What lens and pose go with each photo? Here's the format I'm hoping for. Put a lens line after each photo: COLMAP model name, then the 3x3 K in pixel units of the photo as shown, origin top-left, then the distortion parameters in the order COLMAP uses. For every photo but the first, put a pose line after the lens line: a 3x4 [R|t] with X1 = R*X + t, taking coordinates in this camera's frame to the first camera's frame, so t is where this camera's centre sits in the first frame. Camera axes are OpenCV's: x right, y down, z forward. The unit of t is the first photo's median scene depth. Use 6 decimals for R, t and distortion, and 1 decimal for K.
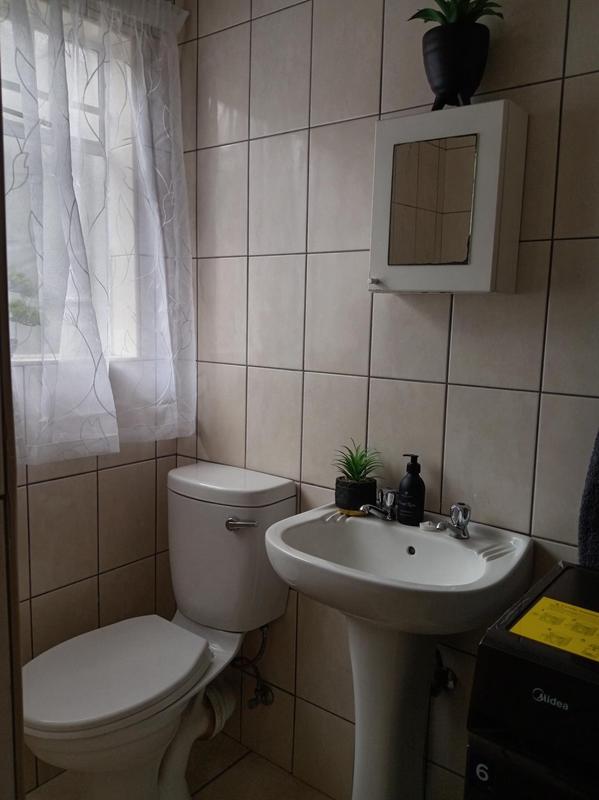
lens RADIAL K [[634.0, 0, 302.2], [0, 634.0, 395.2], [0, 0, 1]] dist [0.021831, -0.060415]
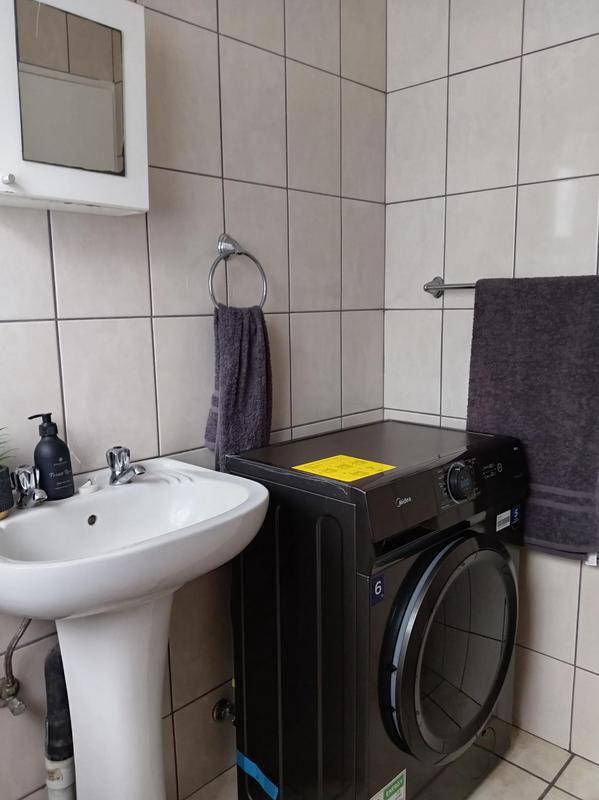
lens RADIAL K [[634.0, 0, 301.5], [0, 634.0, 407.0], [0, 0, 1]] dist [0.021831, -0.060415]
pose [[0.105987, -0.193694, 0.975320, -0.654395], [0.147103, 0.973107, 0.177269, -0.009033], [-0.983426, 0.124684, 0.131629, 0.668818]]
